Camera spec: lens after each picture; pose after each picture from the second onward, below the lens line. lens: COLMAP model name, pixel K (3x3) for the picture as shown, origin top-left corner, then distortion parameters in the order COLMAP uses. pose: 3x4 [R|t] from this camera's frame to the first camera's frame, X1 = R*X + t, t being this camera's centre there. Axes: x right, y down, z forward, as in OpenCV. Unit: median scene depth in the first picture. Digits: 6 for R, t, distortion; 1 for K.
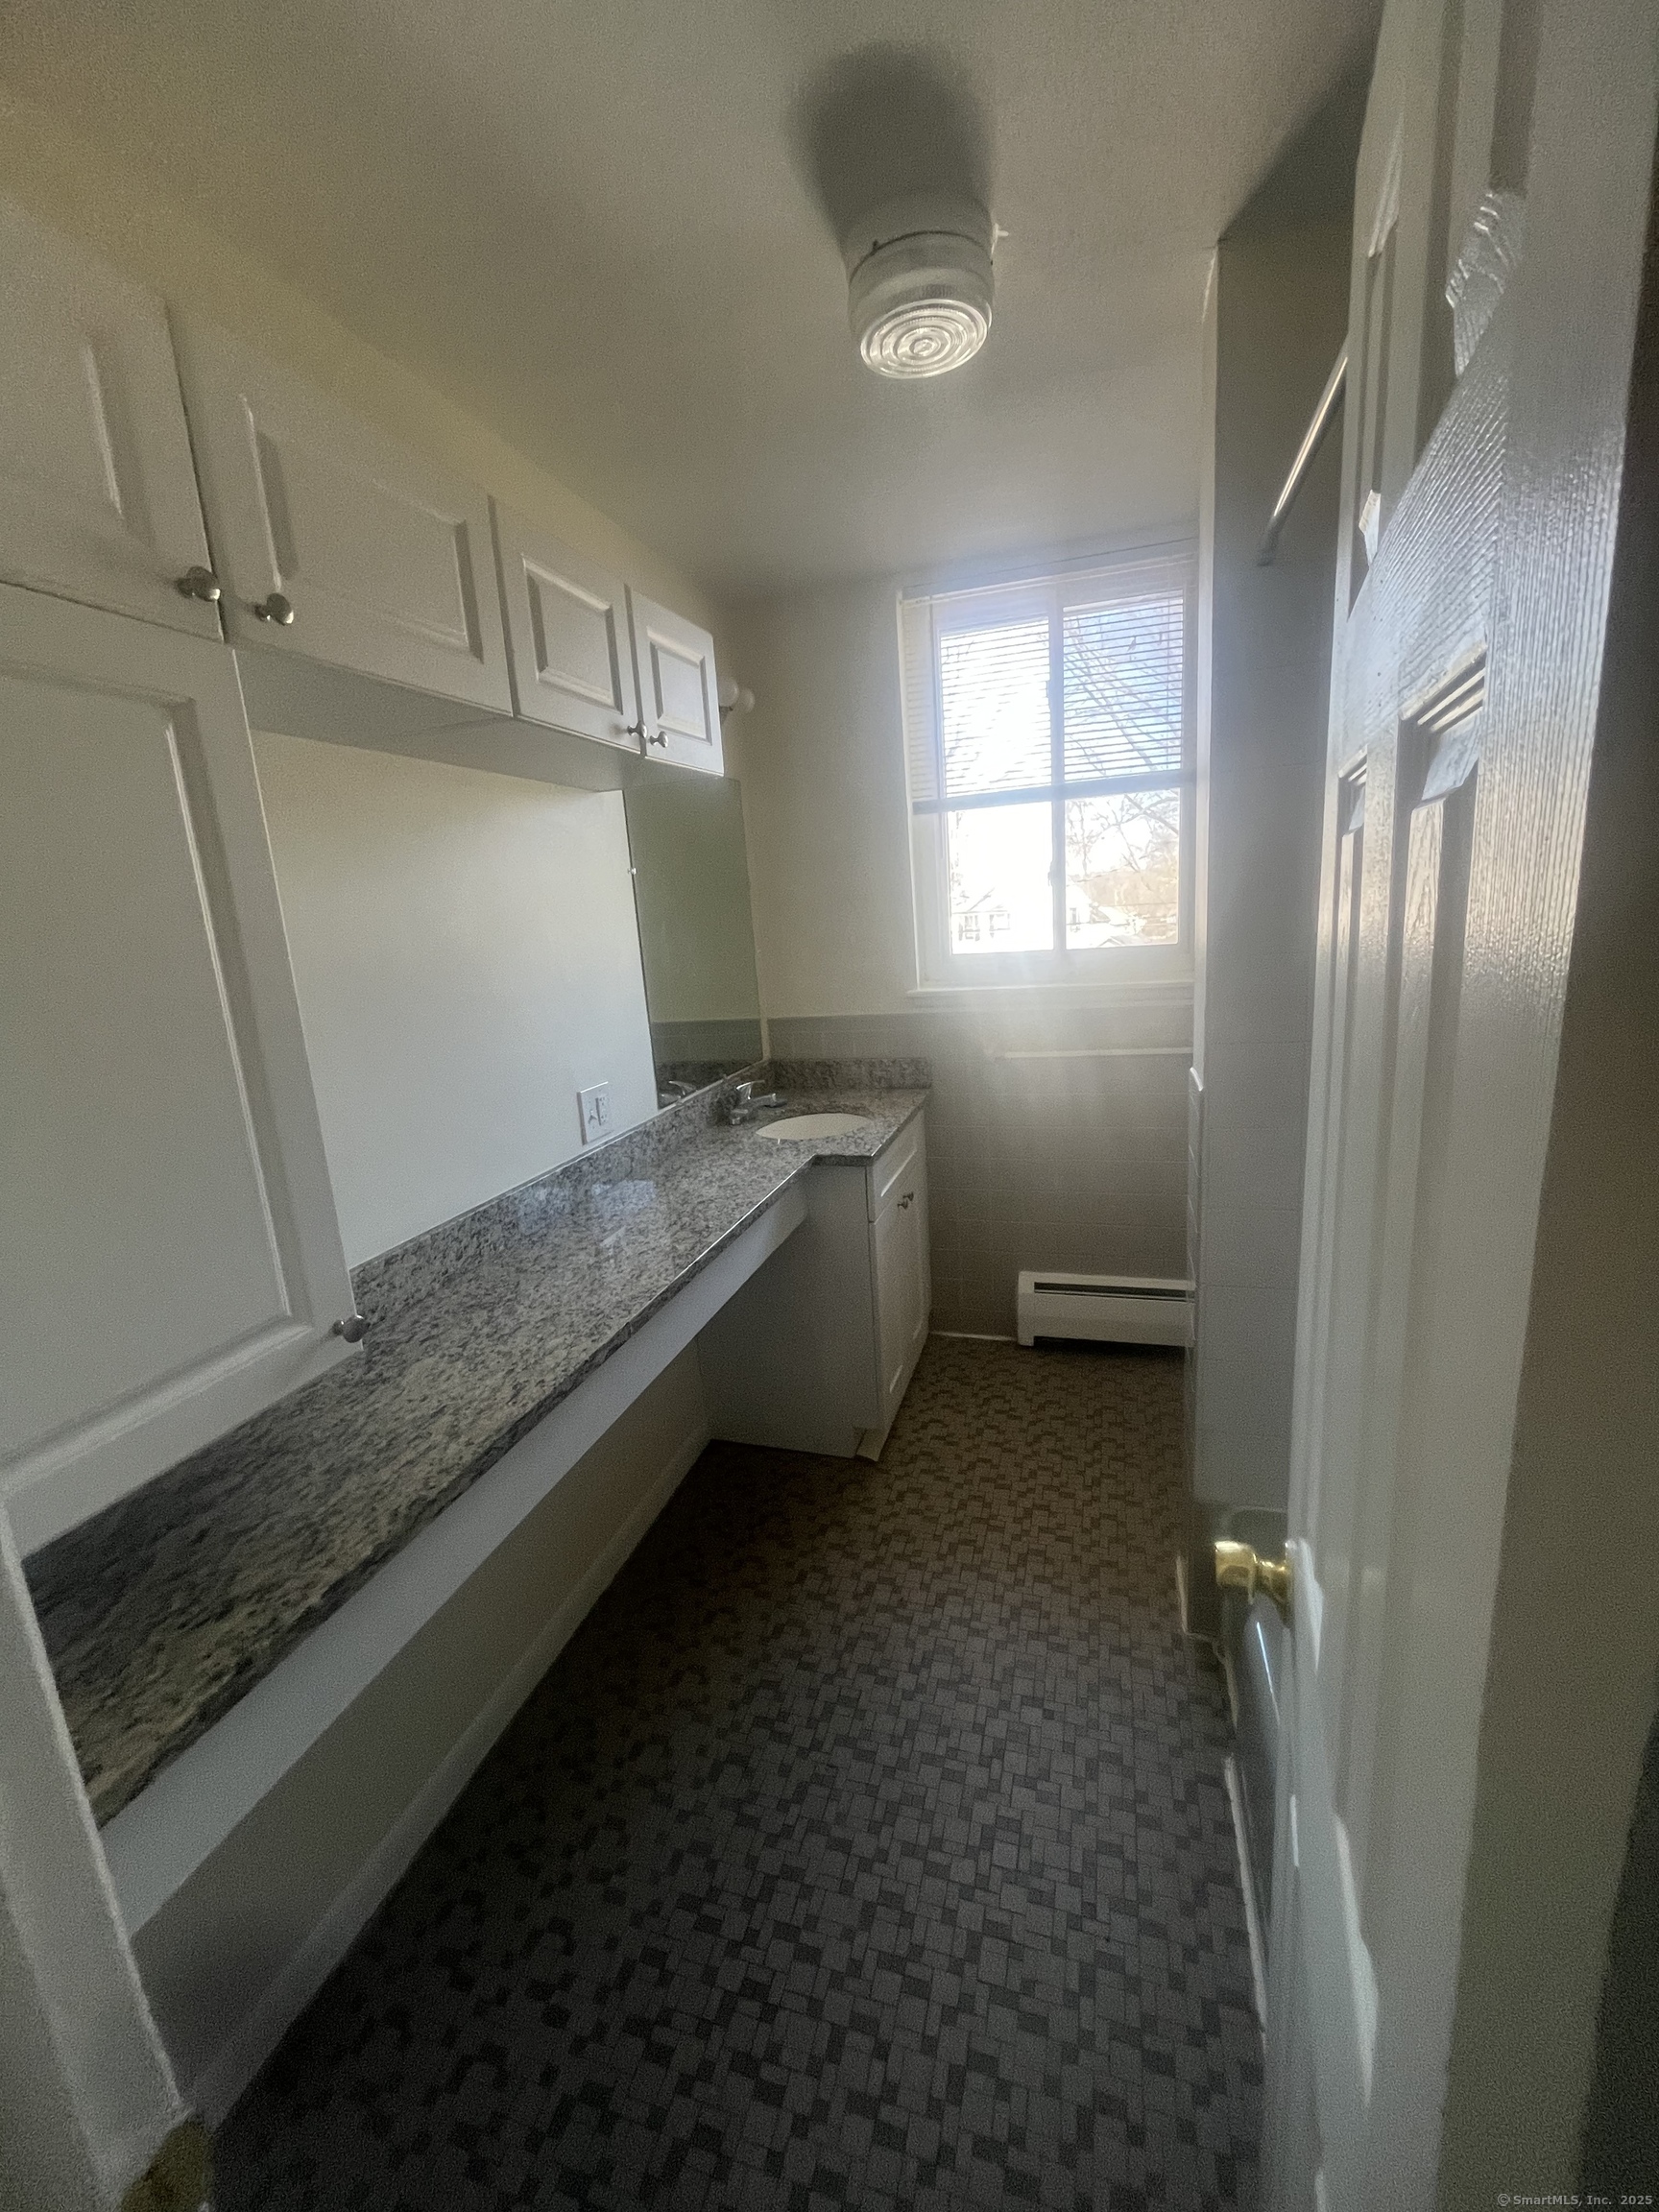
lens RADIAL K [[901.8, 0, 813.8], [0, 901.8, 1082.8], [0, 0, 1]] dist [0.001125, -0.000626]
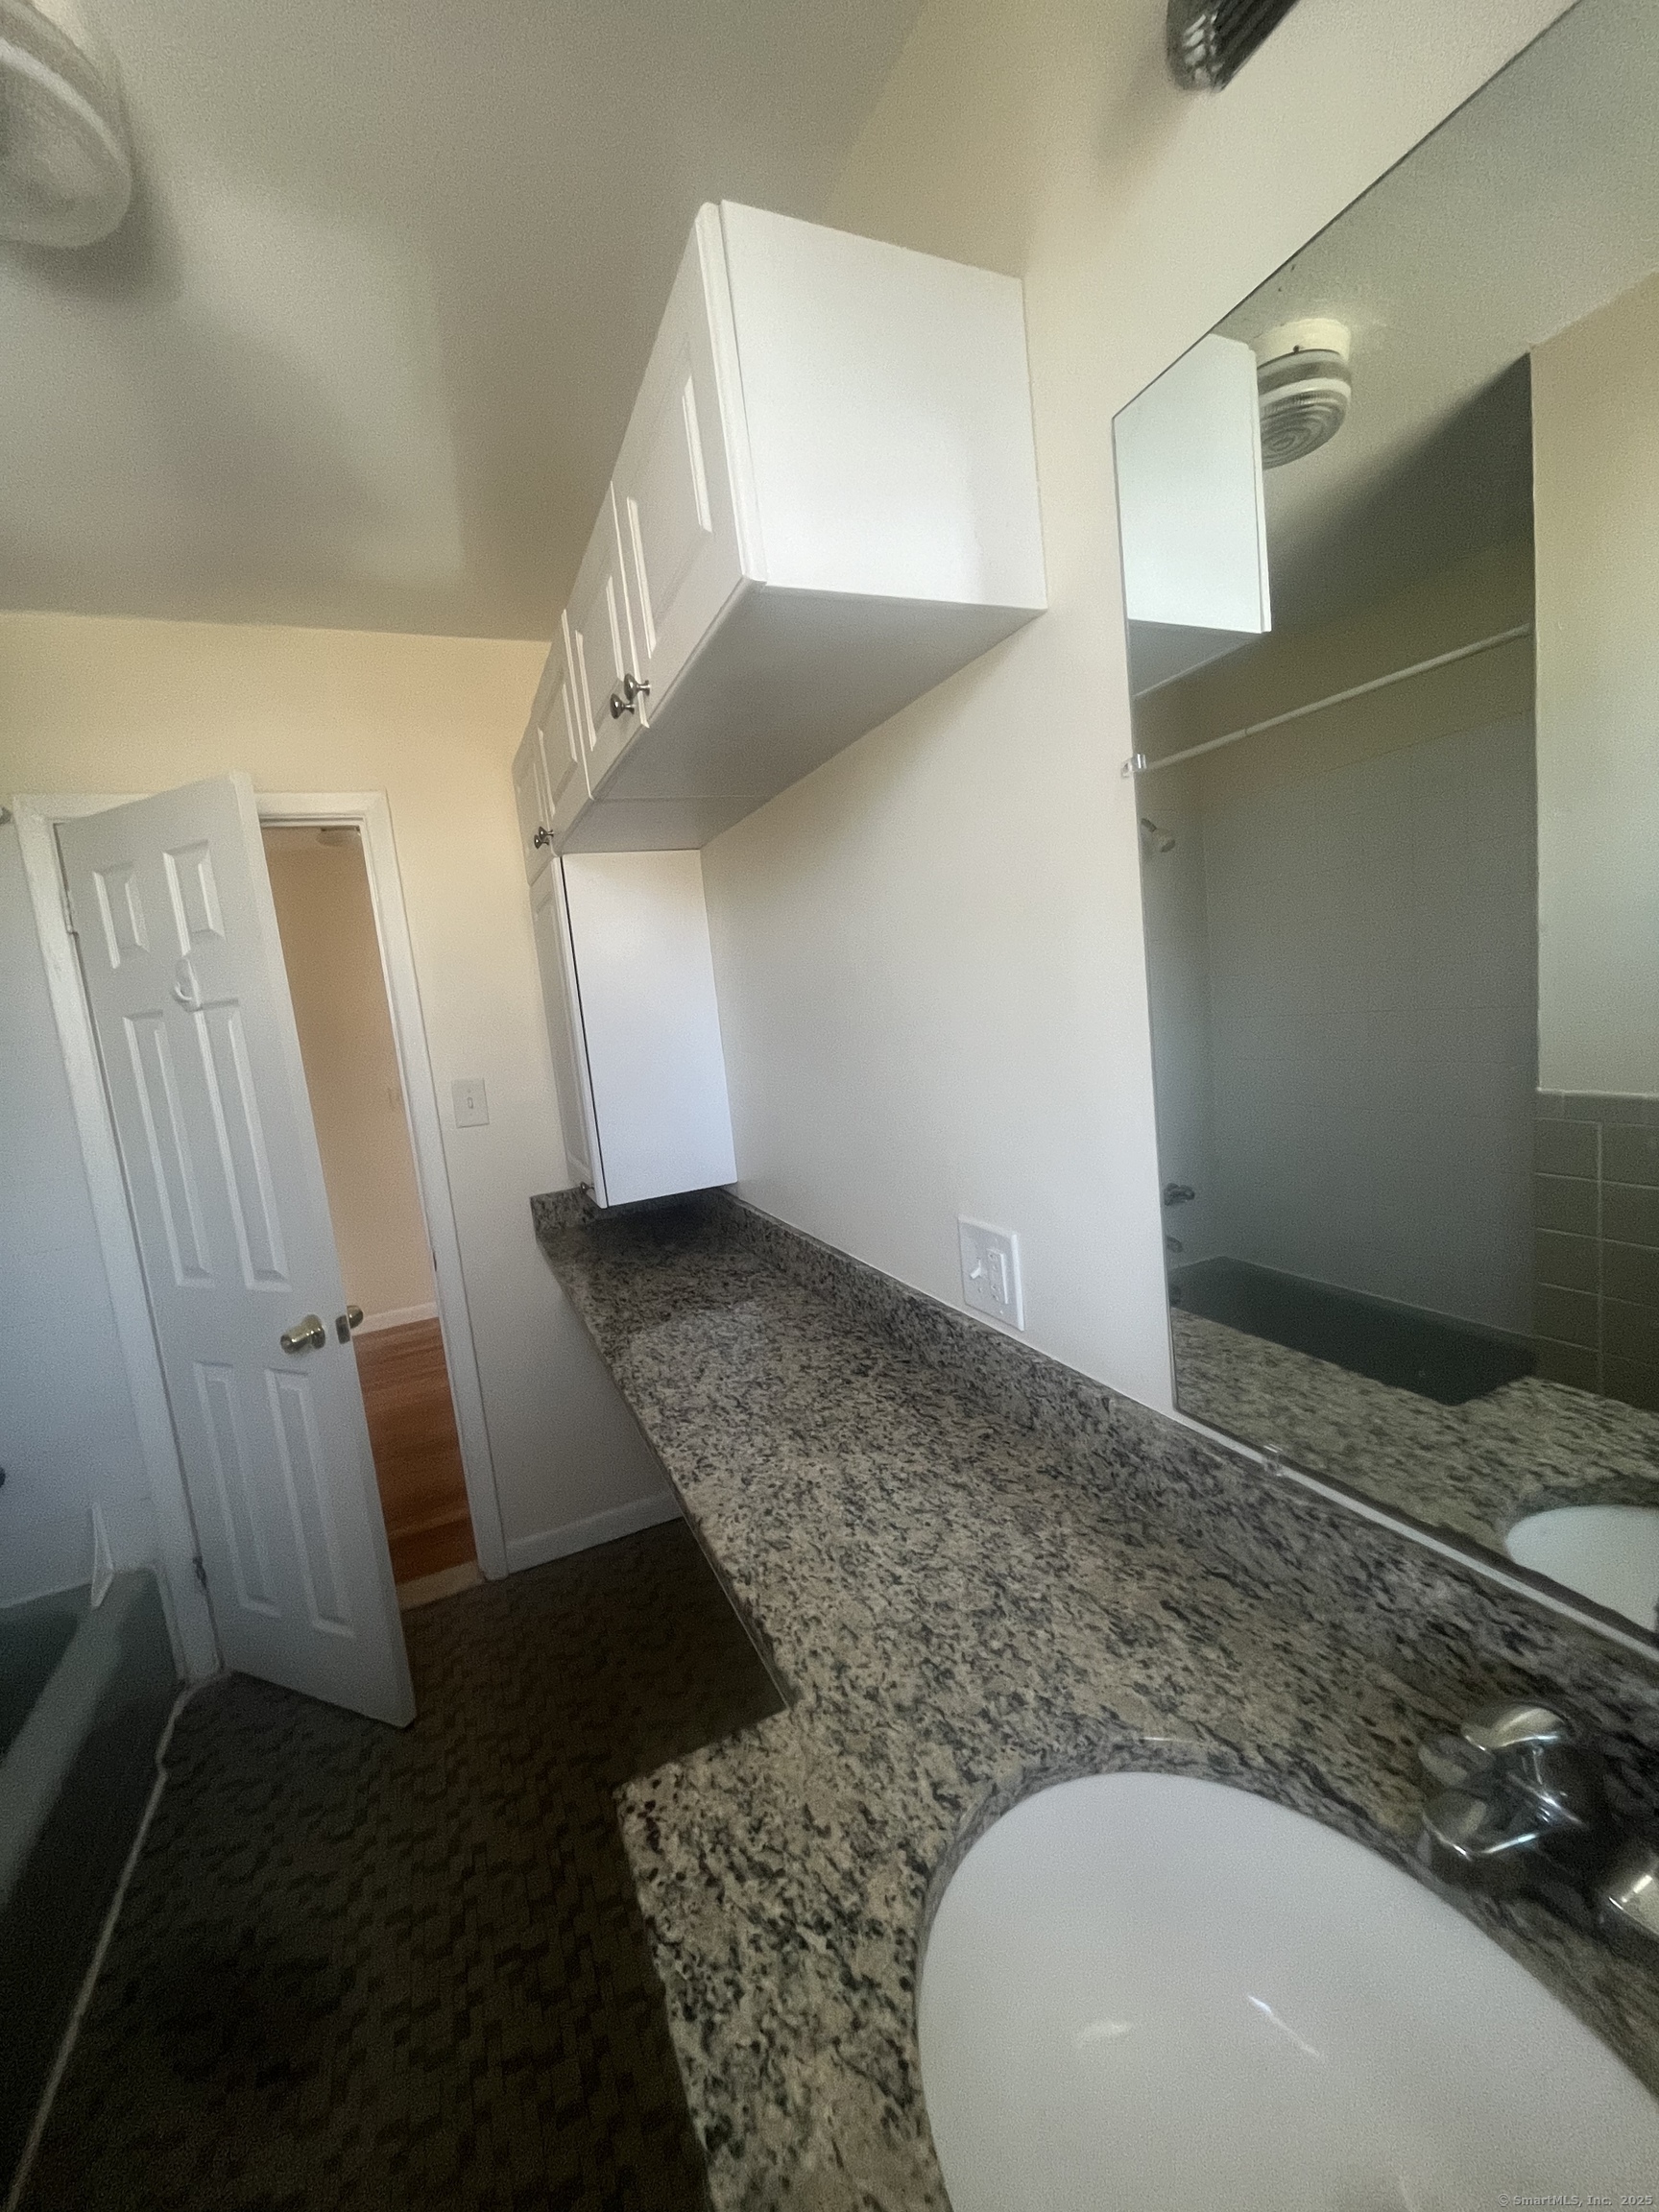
lens RADIAL K [[894.2, 0, 826.8], [0, 894.2, 1094.8], [0, 0, 1]] dist [-0.001381, -0.000077]
pose [[-0.723800, 0.222945, -0.653000, 0.194352], [0.026657, 0.954691, 0.296402, -0.277565], [0.689495, 0.197129, -0.696949, 1.519035]]
